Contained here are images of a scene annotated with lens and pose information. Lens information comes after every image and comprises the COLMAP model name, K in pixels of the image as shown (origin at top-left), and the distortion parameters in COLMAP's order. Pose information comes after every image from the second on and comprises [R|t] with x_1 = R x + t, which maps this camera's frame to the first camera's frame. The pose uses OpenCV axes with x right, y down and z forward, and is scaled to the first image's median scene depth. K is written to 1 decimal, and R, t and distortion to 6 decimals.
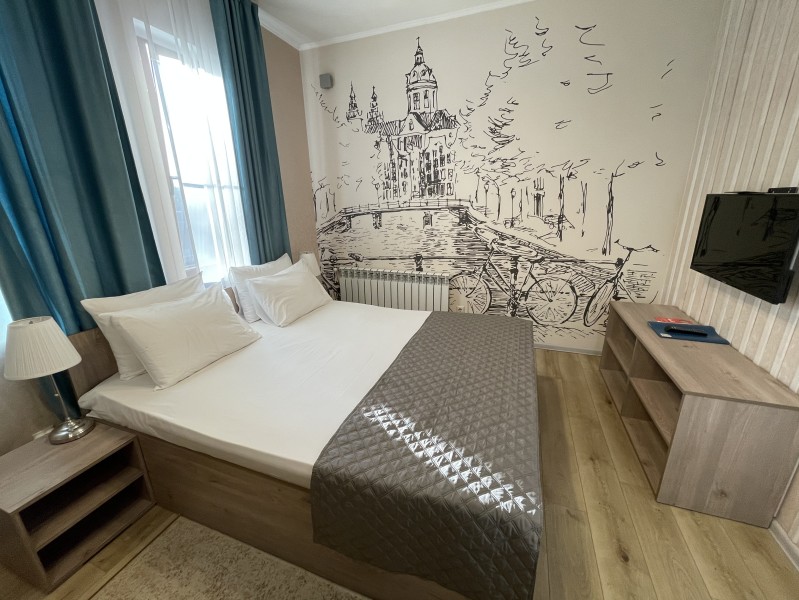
lens RADIAL K [[322.5, 0, 398.6], [0, 322.5, 295.7], [0, 0, 1]] dist [-0.005738, 0.000106]
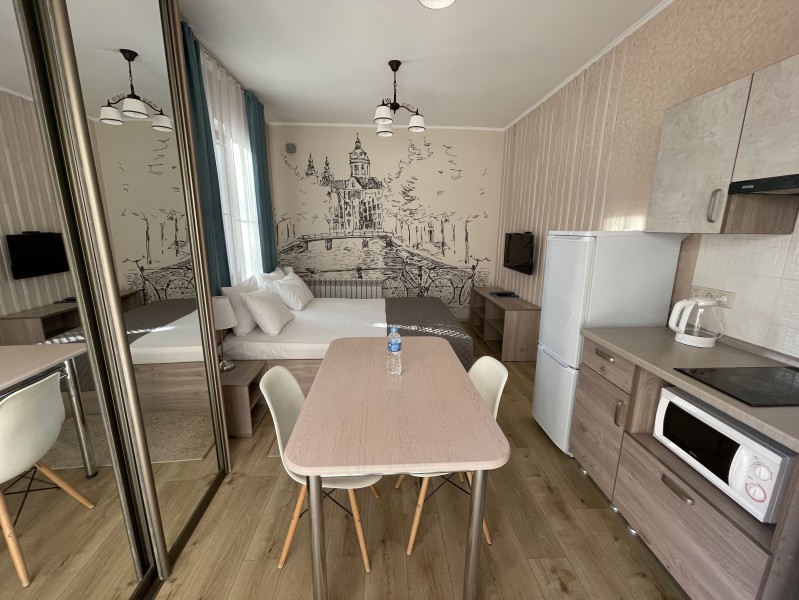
lens RADIAL K [[321.0, 0, 397.4], [0, 321.0, 297.6], [0, 0, 1]] dist [-0.001465, -0.000423]
pose [[0.916334, -0.057269, 0.396299, -0.416127], [0.086427, 0.994678, -0.056098, 0.123134], [-0.390977, 0.085655, 0.916406, -0.464358]]
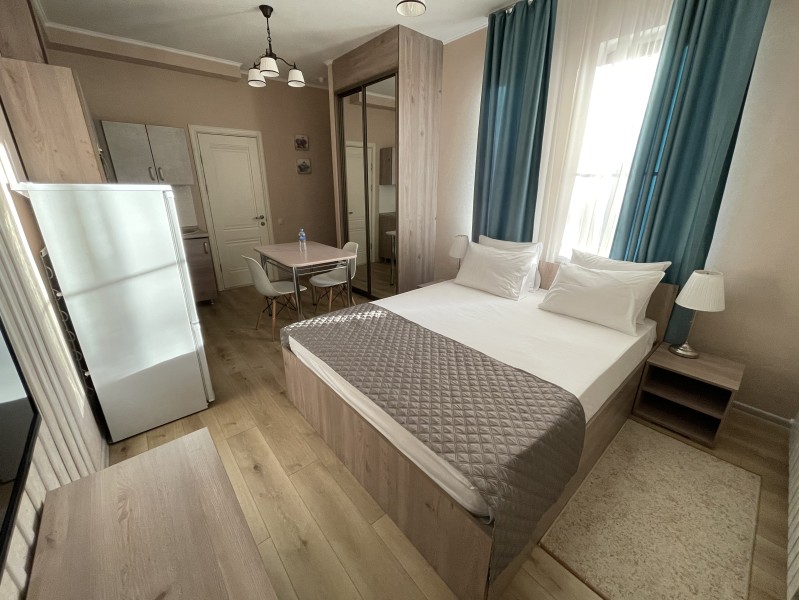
lens RADIAL K [[322.5, 0, 398.6], [0, 322.5, 295.7], [0, 0, 1]] dist [-0.005738, 0.000106]
pose [[-0.482775, 0.303885, -0.821329, 0.575734], [-0.242077, 0.855013, 0.458640, -0.246667], [0.841622, 0.420245, -0.339216, 0.731393]]
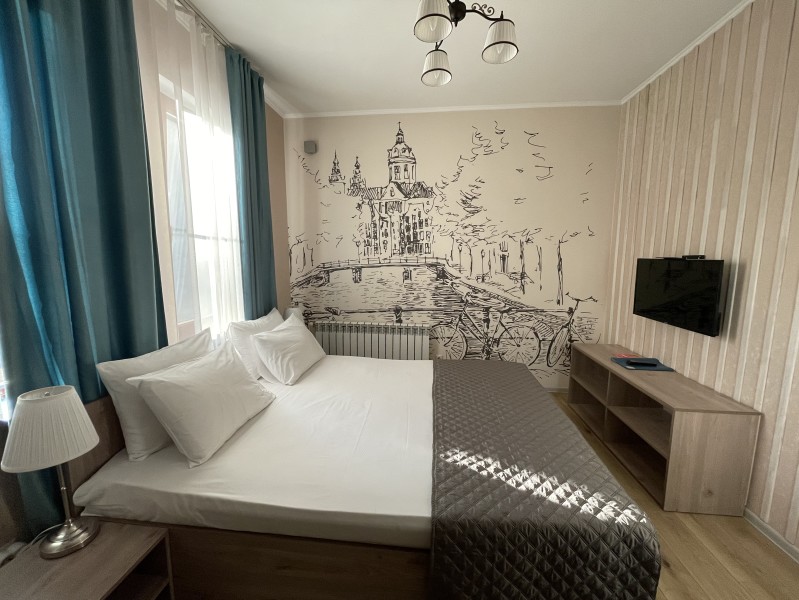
lens RADIAL K [[321.0, 0, 397.4], [0, 321.0, 297.6], [0, 0, 1]] dist [-0.001465, -0.000423]
pose [[0.969072, -0.006771, 0.246685, -0.222402], [0.046473, 0.986745, -0.155481, 0.004497], [-0.242363, 0.162137, 0.956542, -0.008135]]
